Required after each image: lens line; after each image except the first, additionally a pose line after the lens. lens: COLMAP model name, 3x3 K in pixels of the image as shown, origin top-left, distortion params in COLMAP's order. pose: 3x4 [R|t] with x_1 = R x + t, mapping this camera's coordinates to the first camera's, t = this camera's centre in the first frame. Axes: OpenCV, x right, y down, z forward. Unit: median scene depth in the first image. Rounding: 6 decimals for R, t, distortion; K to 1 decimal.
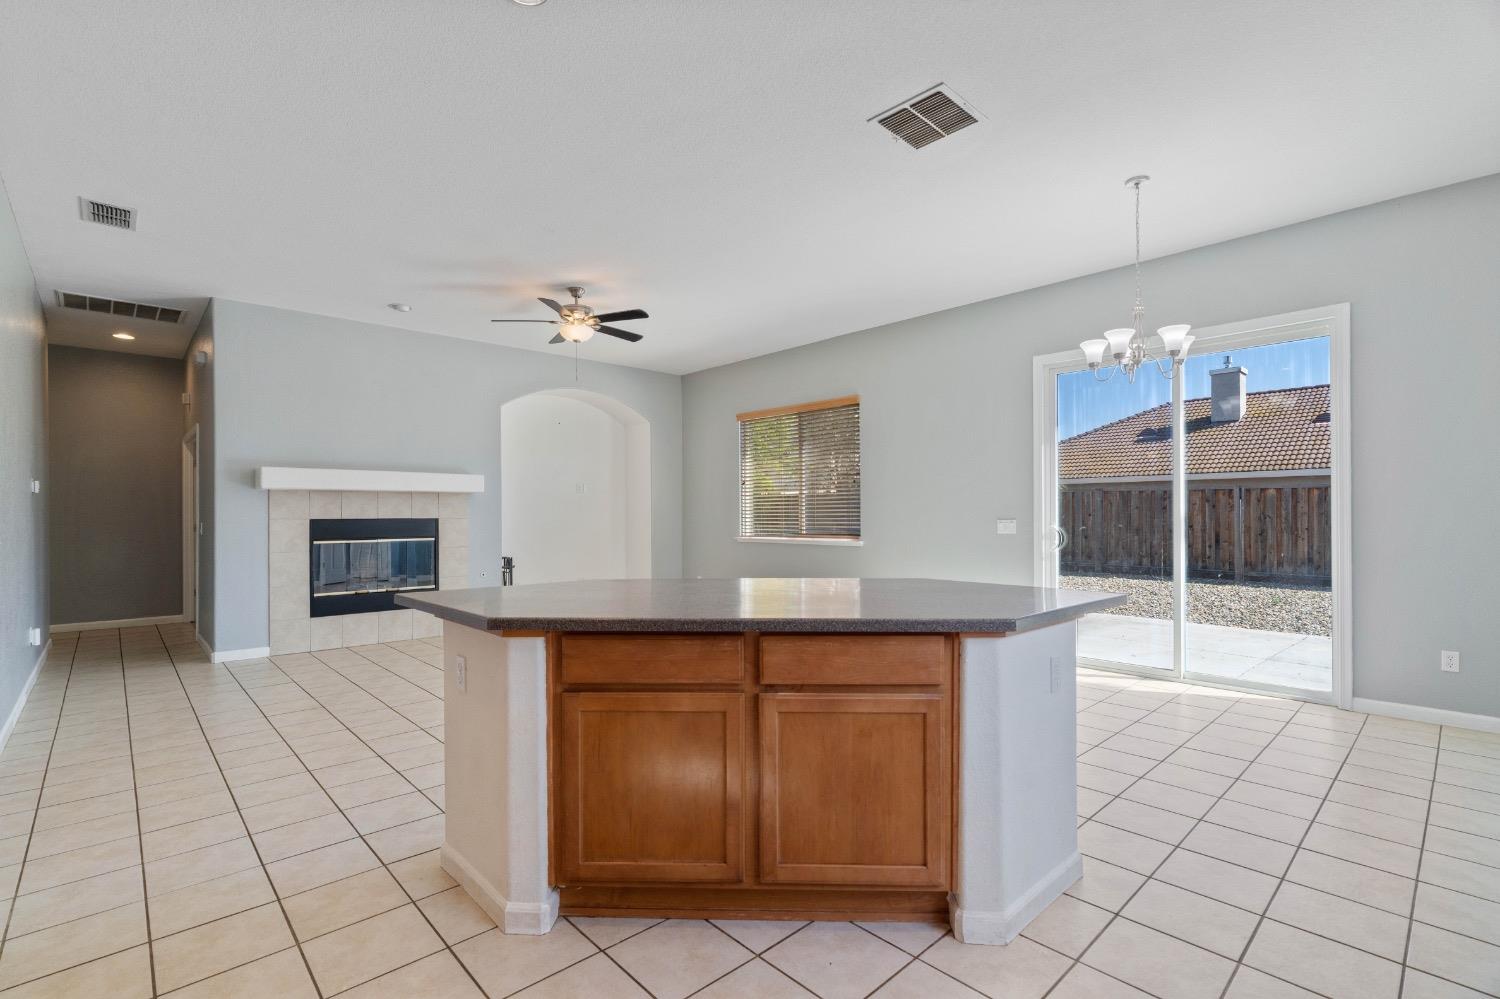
lens RADIAL K [[680.8, 0, 737.3], [0, 680.8, 506.6], [0, 0, 1]] dist [-0.006901, 0.002783]
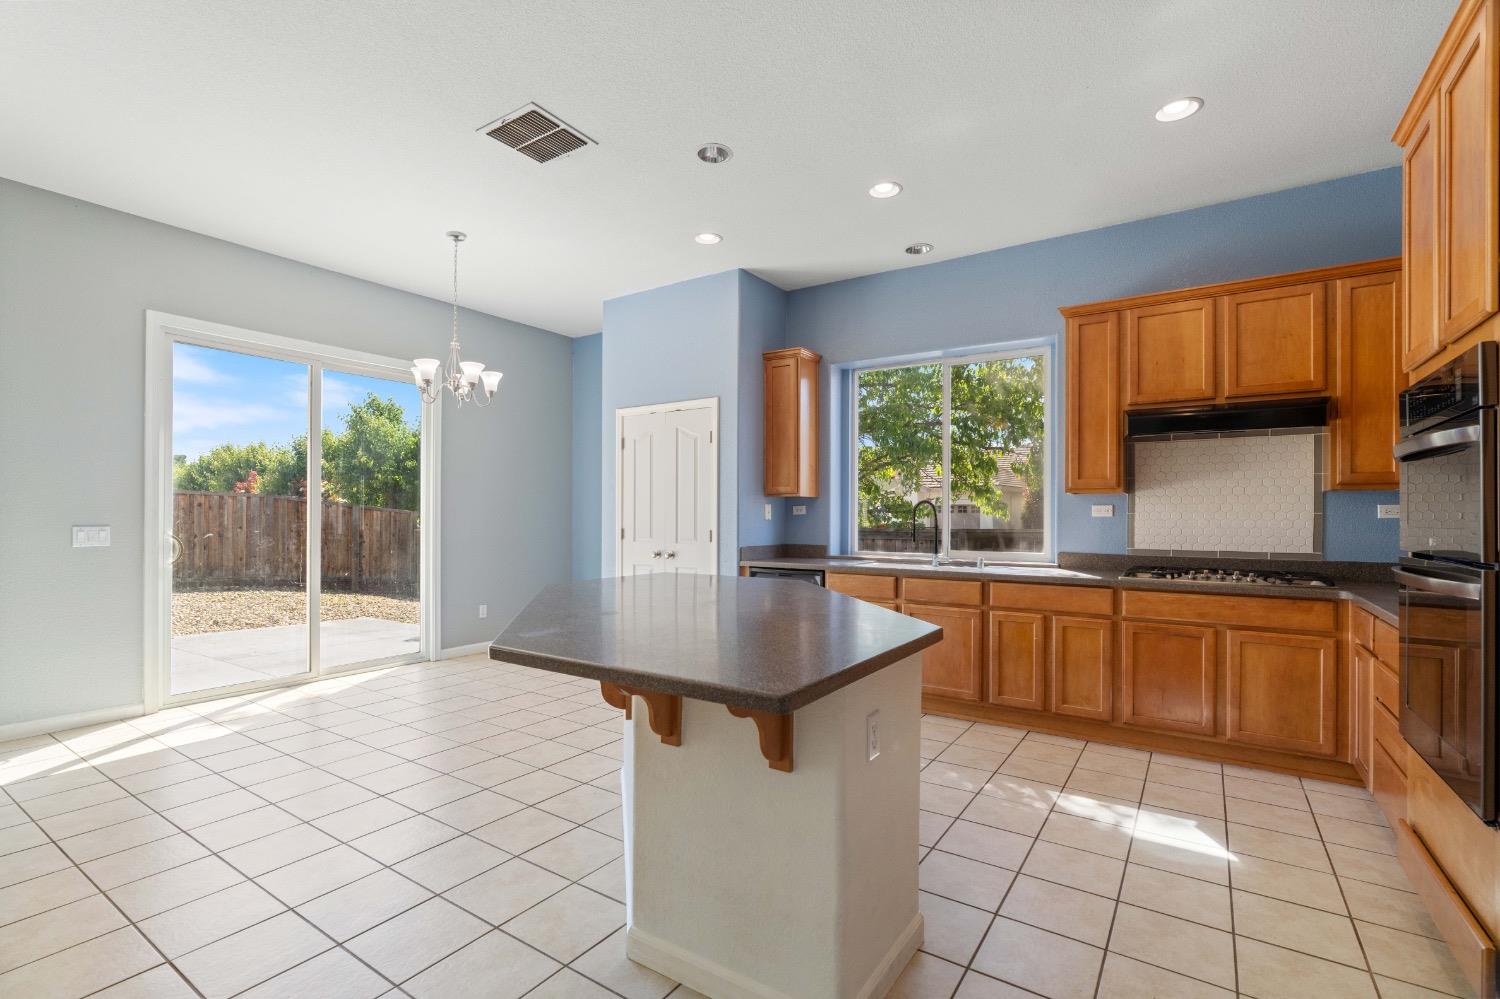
lens RADIAL K [[680.8, 0, 749.6], [0, 680.8, 514.6], [0, 0, 1]] dist [-0.006901, 0.002783]
pose [[-0.236843, 0.004843, 0.971536, -0.402241], [-0.013352, 0.999877, -0.008240, 0.002560], [-0.971456, -0.014924, -0.236749, 0.471027]]
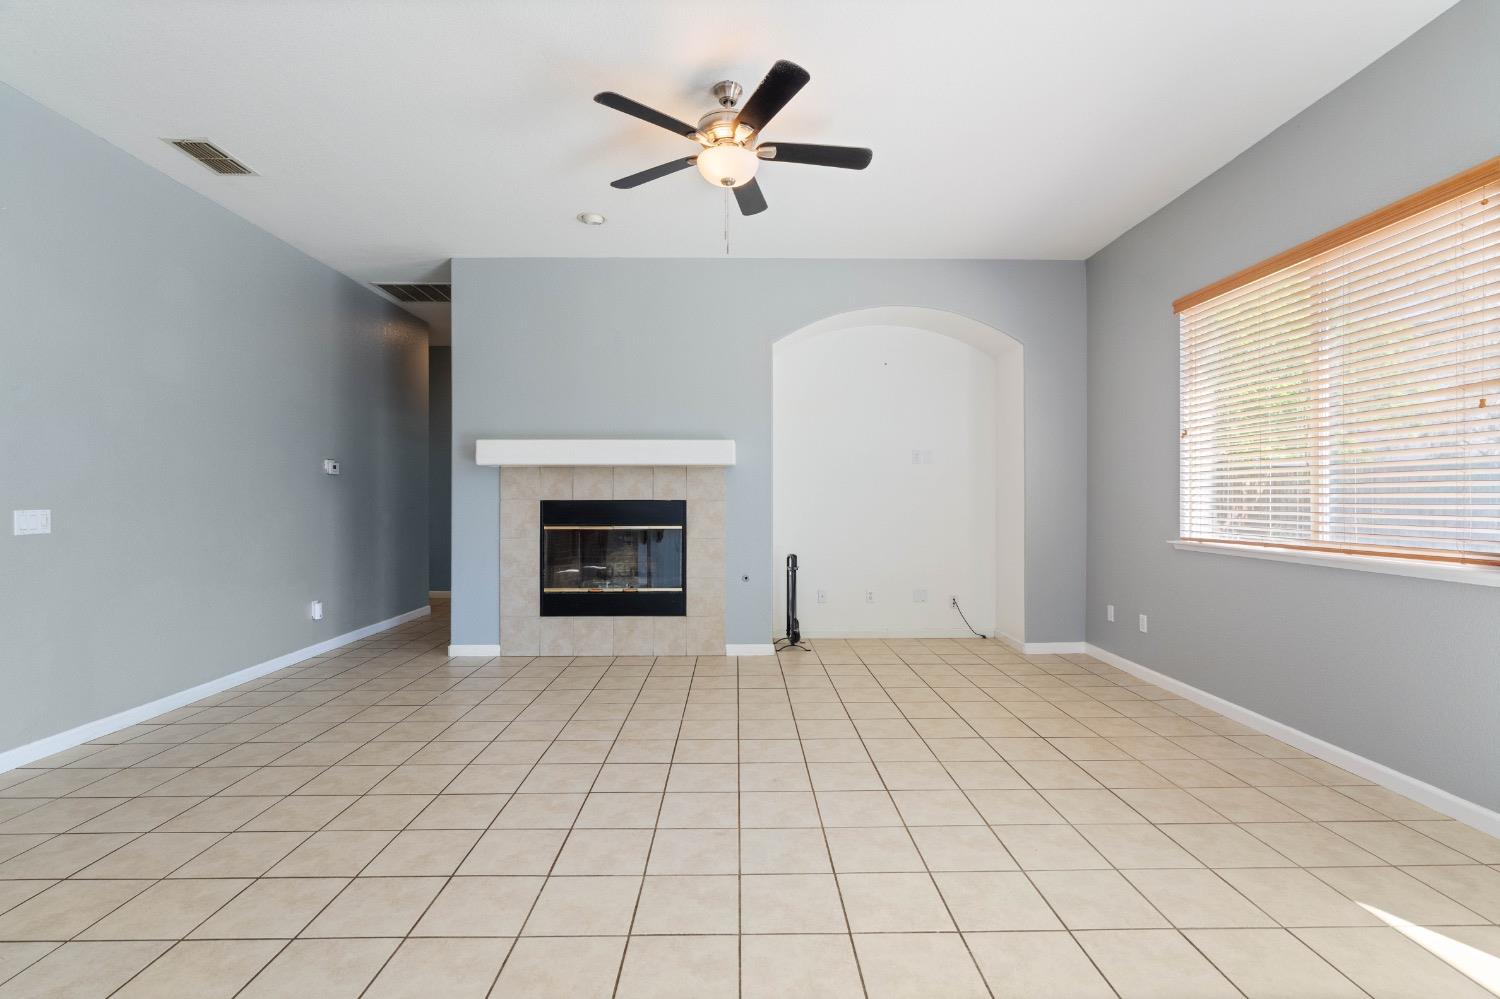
lens RADIAL K [[680.8, 0, 745.7], [0, 680.8, 495.4], [0, 0, 1]] dist [-0.006901, 0.002783]
pose [[0.744574, 0.001614, -0.667538, 0.130525], [0.004033, 0.999968, 0.006916, 0.007478], [0.667527, -0.007842, 0.744544, 0.534471]]
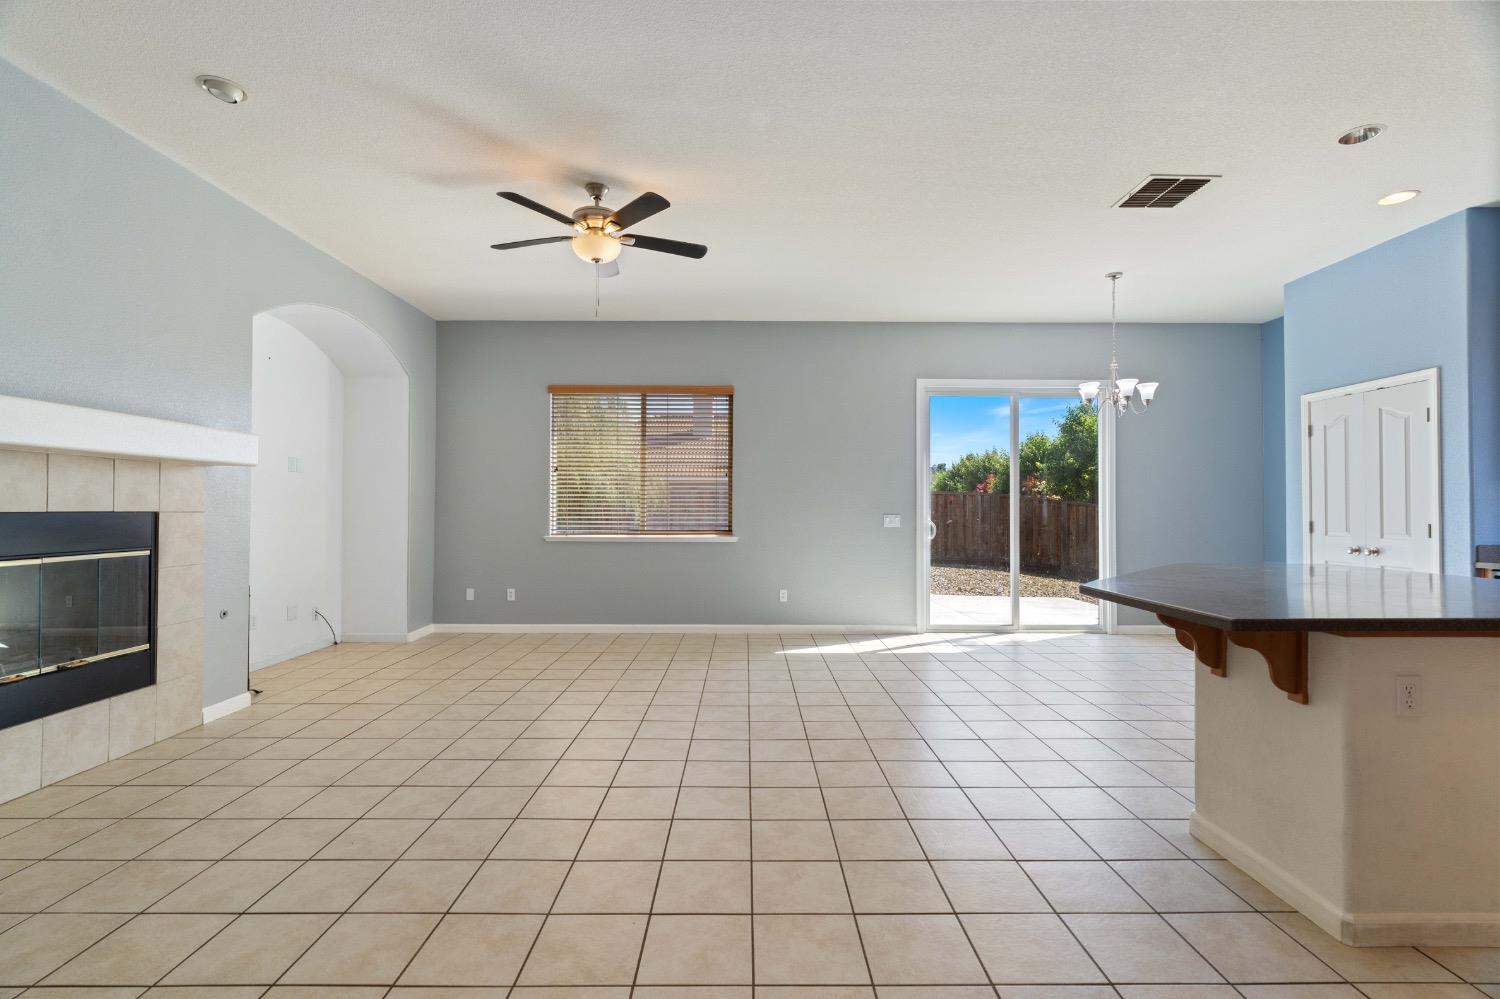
lens RADIAL K [[680.8, 0, 747.4], [0, 680.8, 495.8], [0, 0, 1]] dist [-0.006901, 0.002783]
pose [[0.673356, 0.021810, 0.738997, -0.579186], [-0.015204, 0.999762, -0.015652, 0.007589], [-0.739162, -0.000696, 0.673527, 0.369645]]
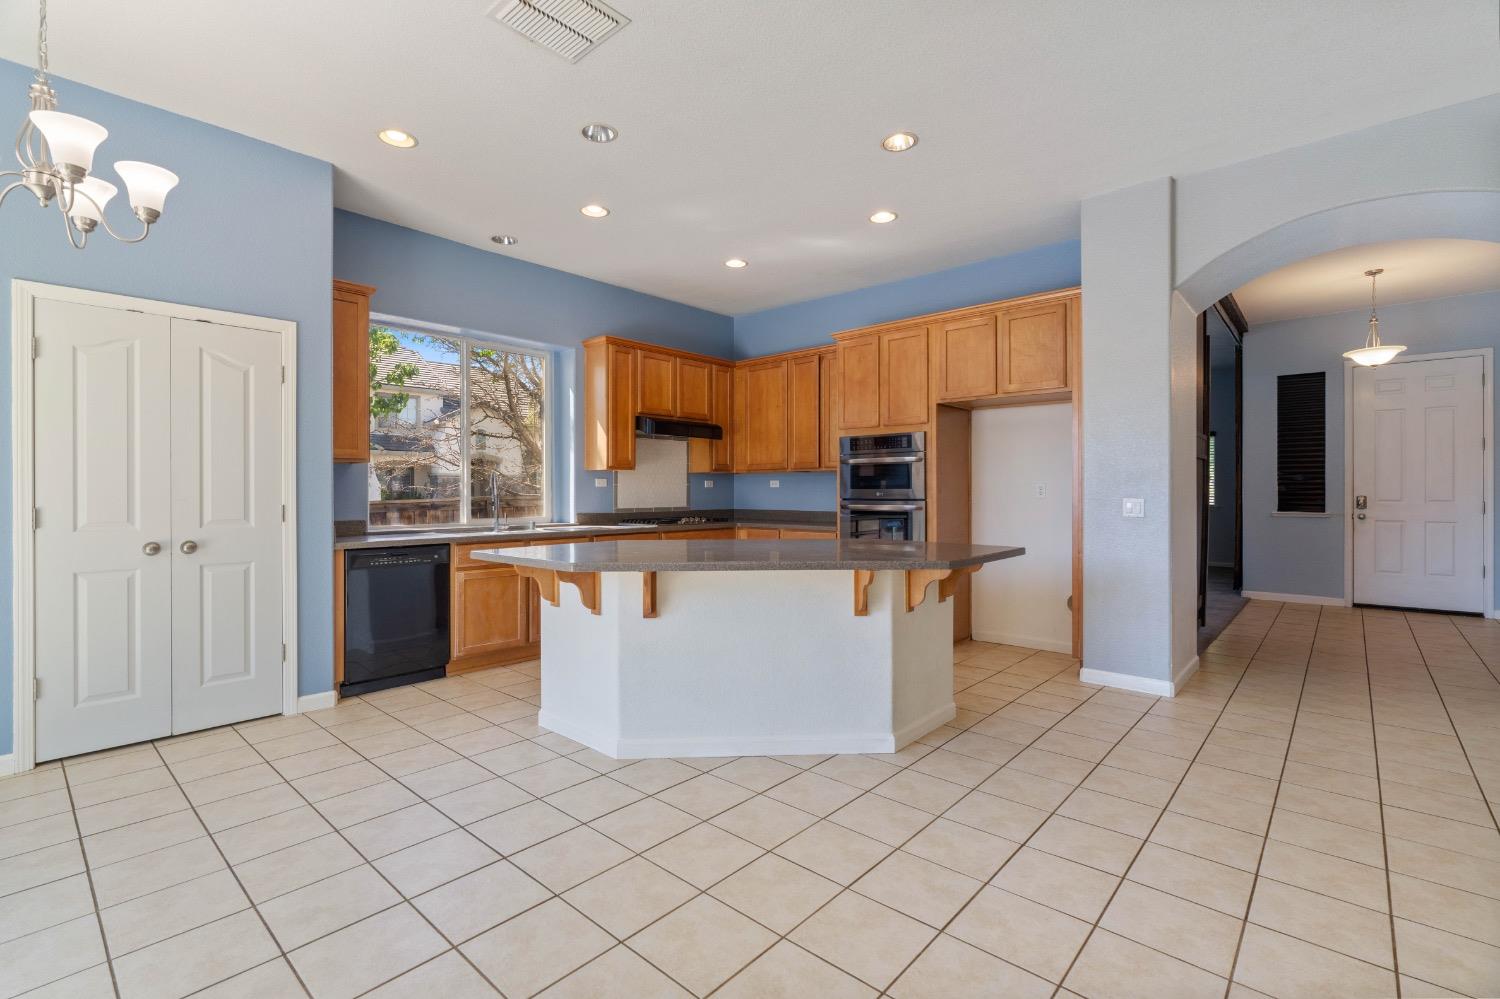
lens RADIAL K [[680.8, 0, 742.7], [0, 680.8, 488.0], [0, 0, 1]] dist [-0.006901, 0.002783]
pose [[-0.995986, 0.006418, -0.089274, 0.069970], [0.007836, 0.999849, -0.015541, 0.012846], [0.089160, -0.016178, -0.995886, 0.946685]]
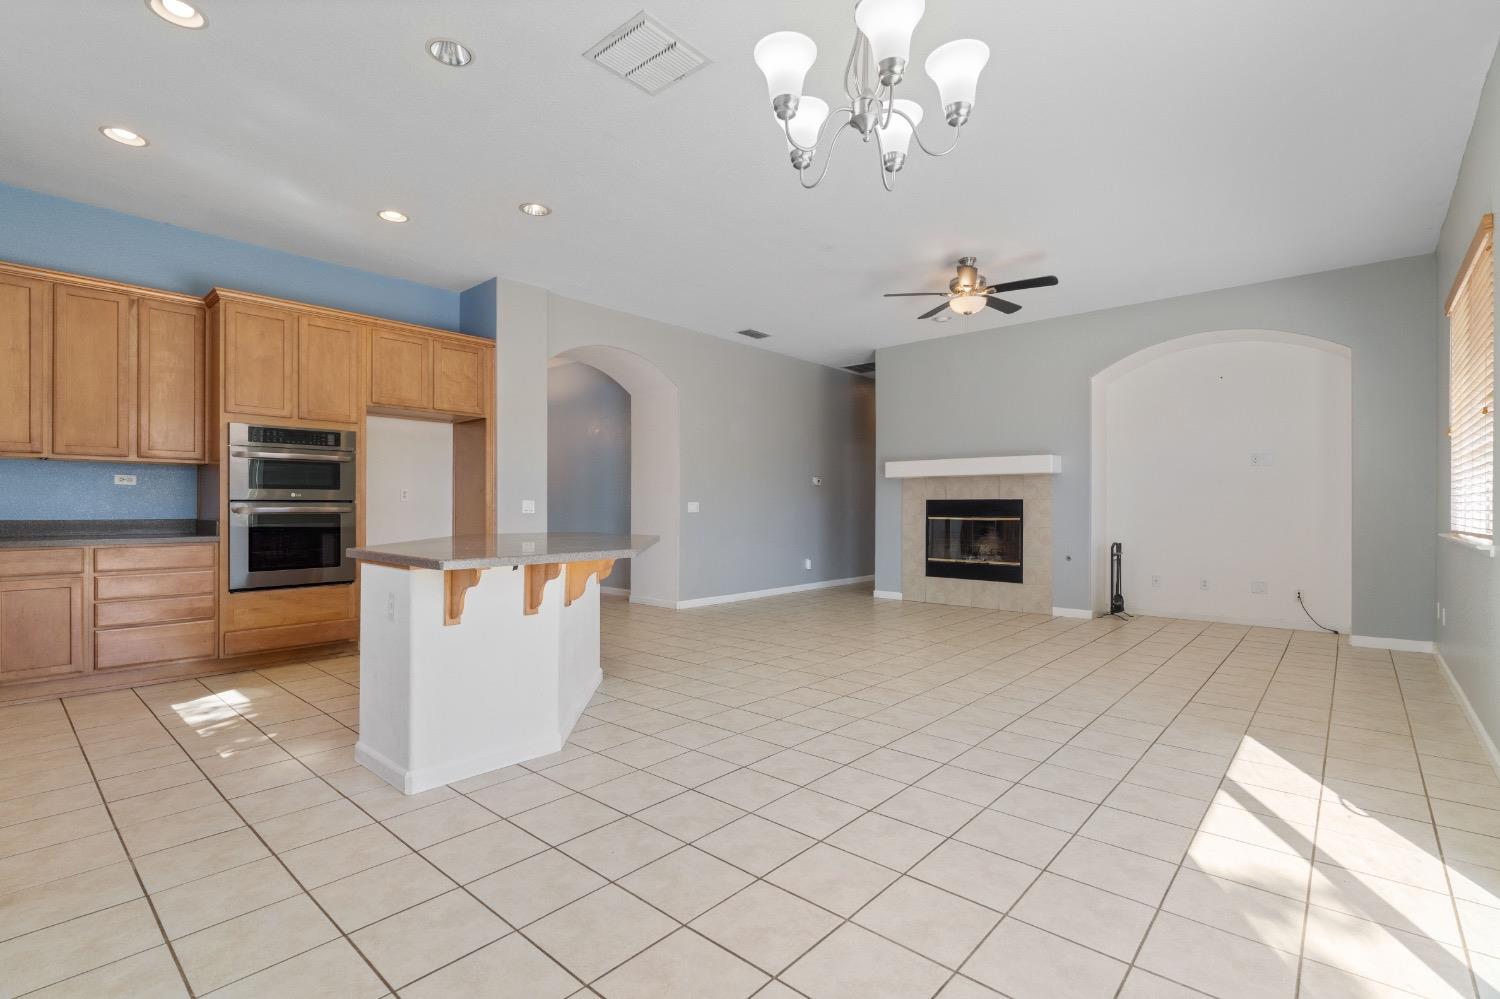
lens RADIAL K [[680.8, 0, 748.6], [0, 680.8, 504.9], [0, 0, 1]] dist [-0.006901, 0.002783]
pose [[0.098195, 0.002939, -0.995163, 0.624600], [0.007547, 0.999965, 0.003698, 0.020570], [0.995139, -0.007873, 0.098169, 0.533455]]
